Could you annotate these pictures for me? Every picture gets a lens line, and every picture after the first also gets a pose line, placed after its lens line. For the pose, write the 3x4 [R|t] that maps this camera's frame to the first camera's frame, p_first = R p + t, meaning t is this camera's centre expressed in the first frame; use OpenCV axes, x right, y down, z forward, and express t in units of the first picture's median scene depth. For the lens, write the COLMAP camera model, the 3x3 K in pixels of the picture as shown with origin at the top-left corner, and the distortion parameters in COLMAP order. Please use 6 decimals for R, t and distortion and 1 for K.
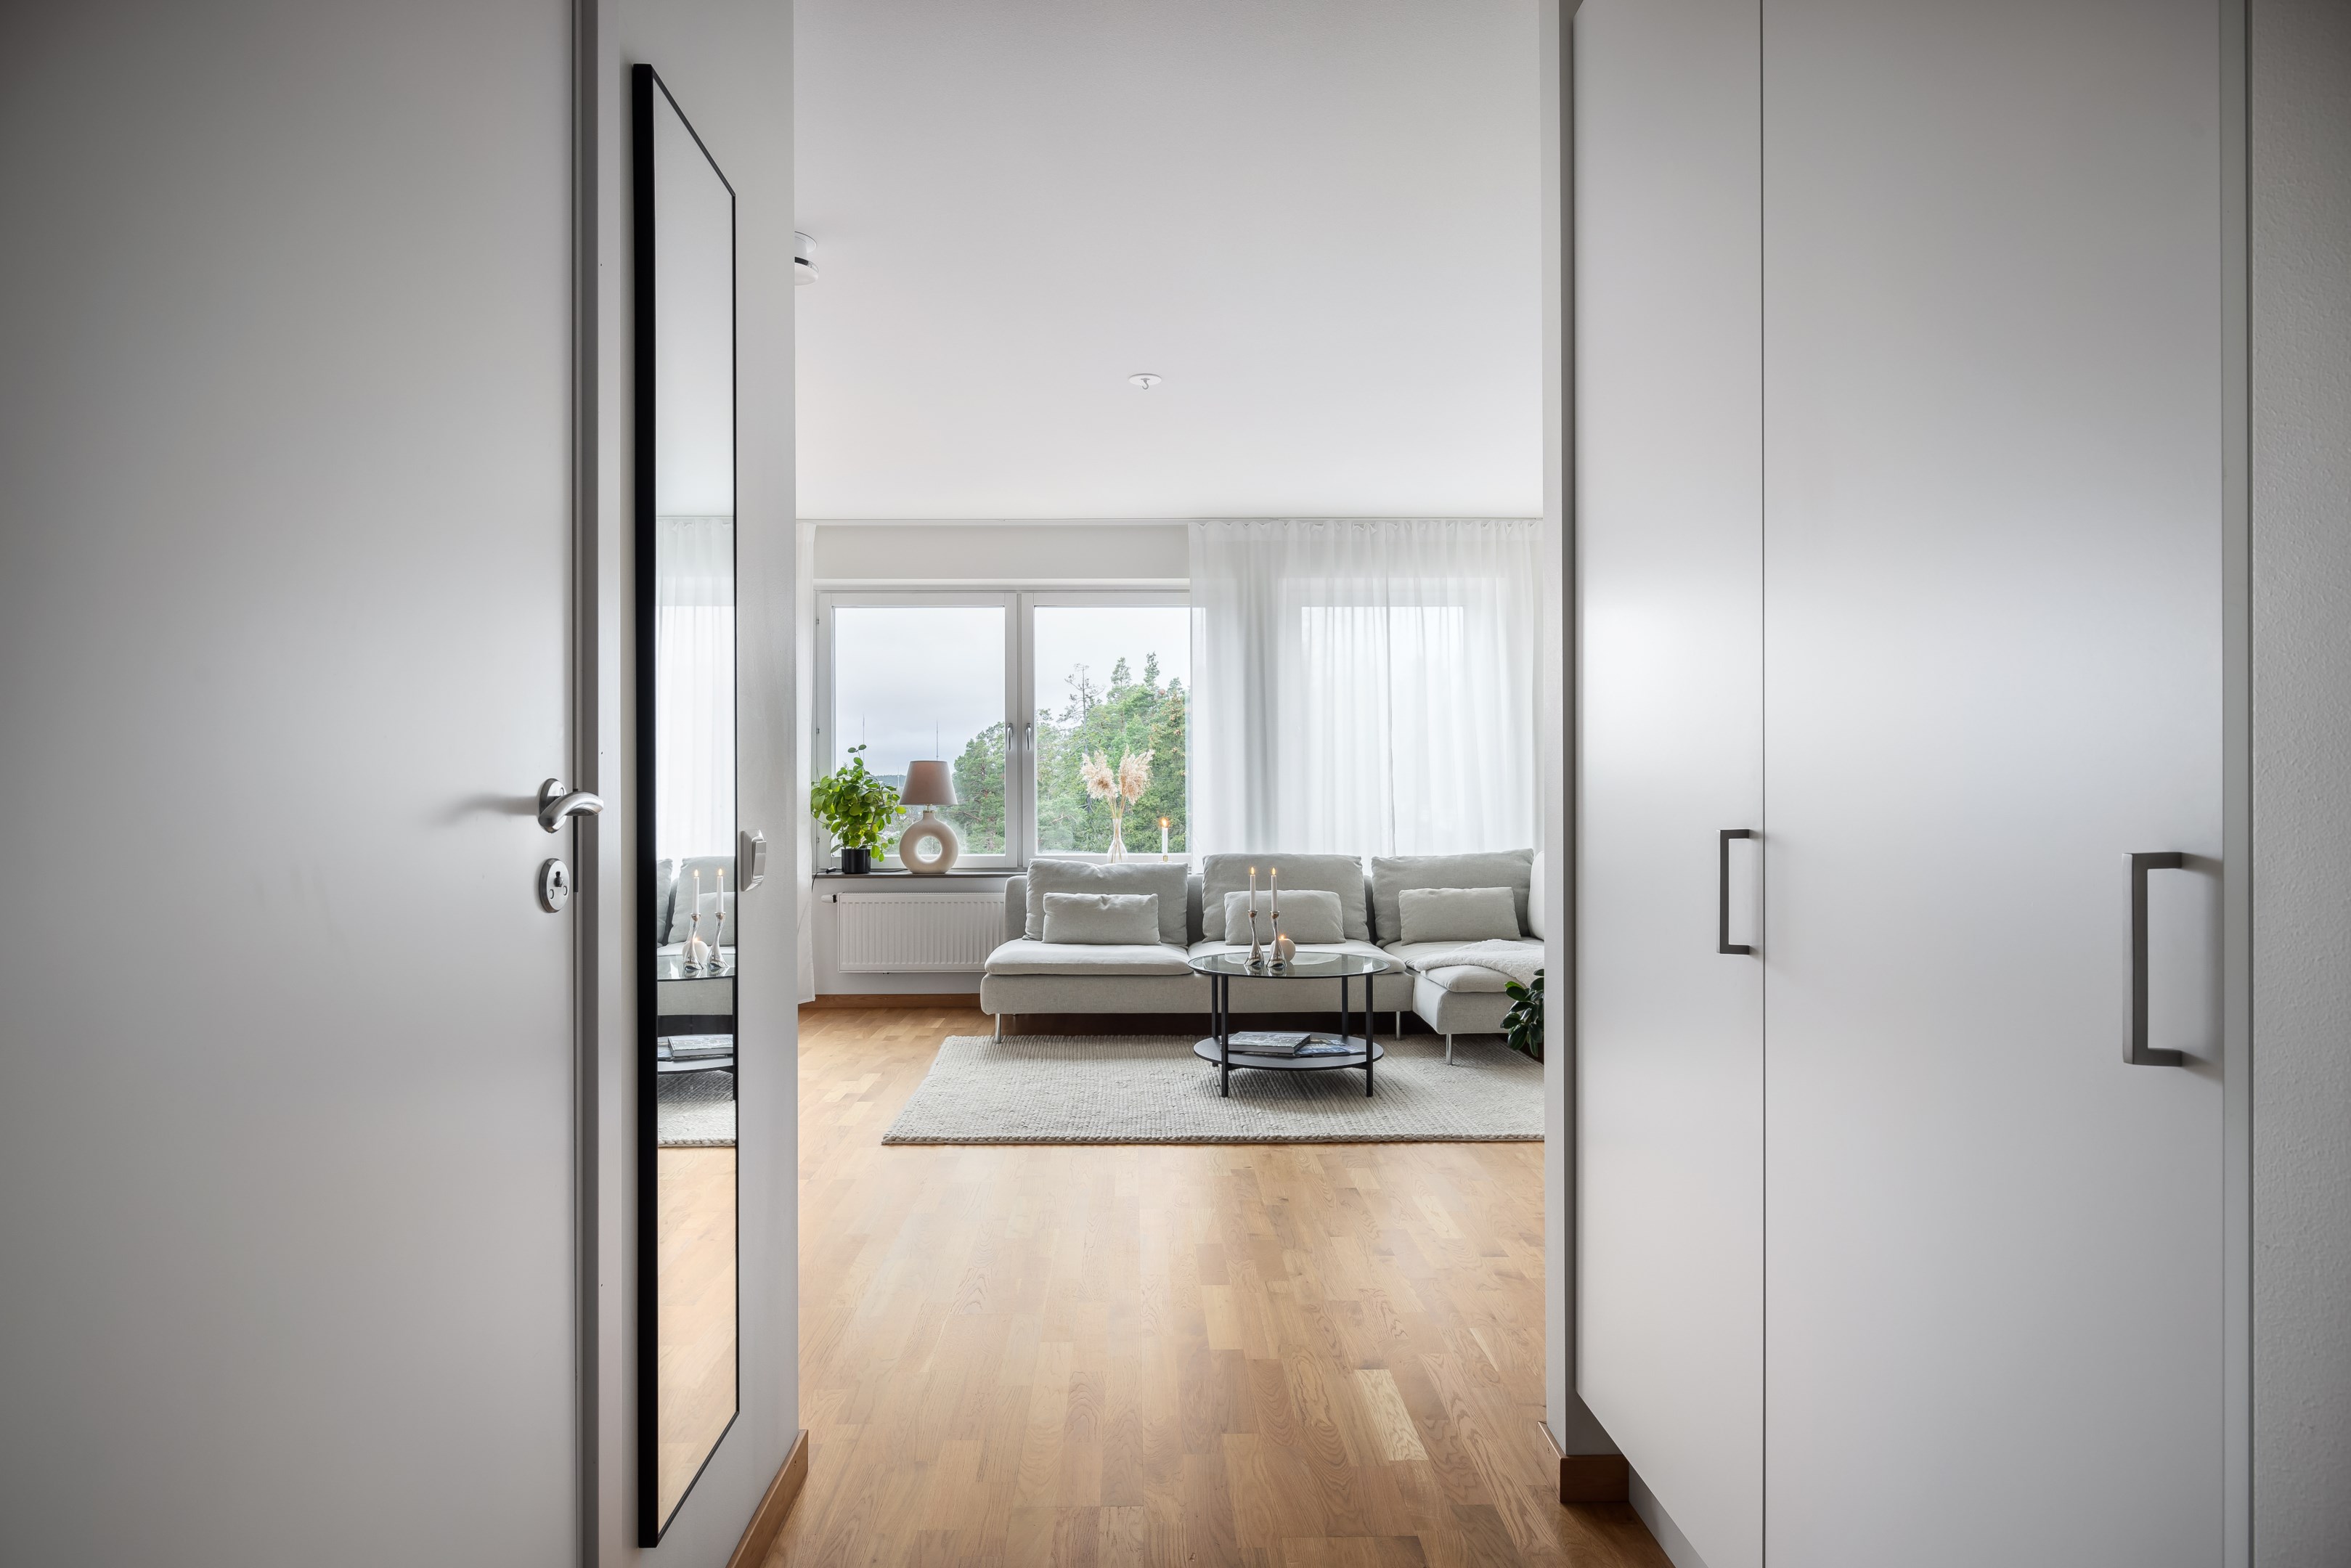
lens RADIAL K [[1310.5, 0, 1154.5], [0, 1310.5, 788.1], [0, 0, 1]] dist [0.004676, 0.002725]
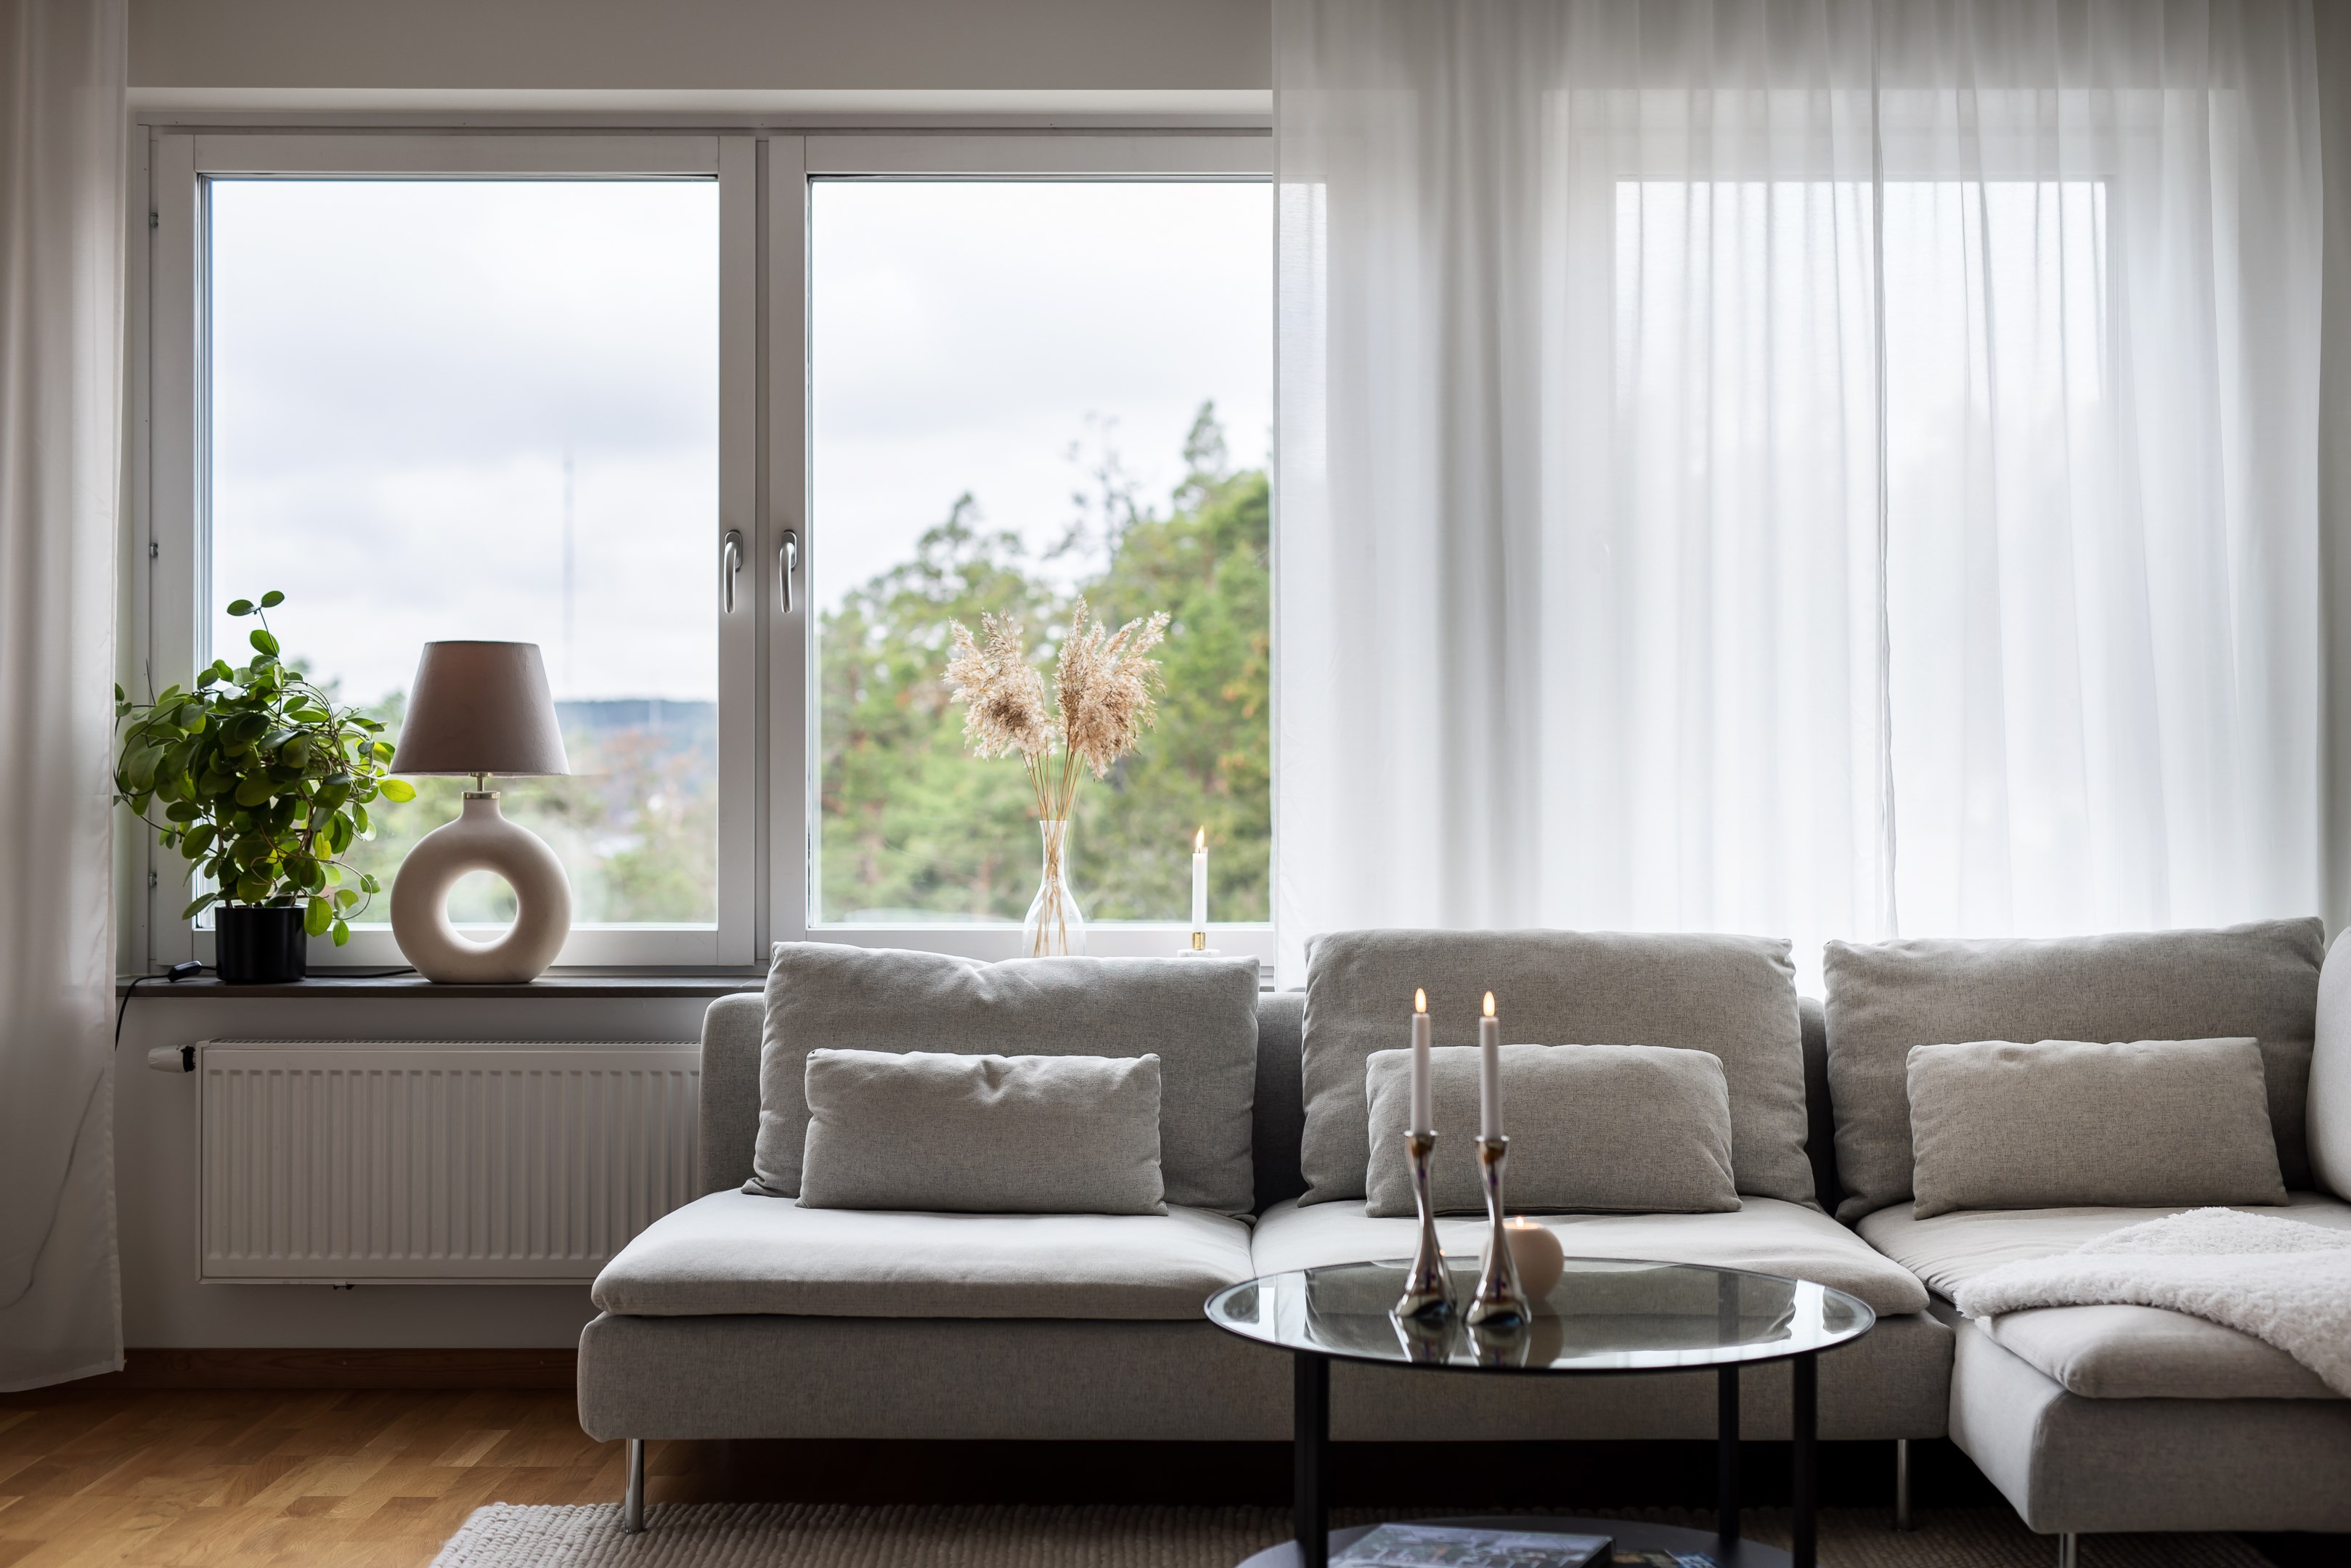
lens RADIAL K [[3293.5, 0, 1218.5], [0, 3293.5, 712.5], [0, 0, 1]] dist [0.018545, 0.000000]
pose [[0.999734, 0.004854, -0.022553, 0.033012], [-0.004971, 0.999975, -0.005126, 0.000367], [0.022527, 0.005237, 0.999733, 0.174722]]
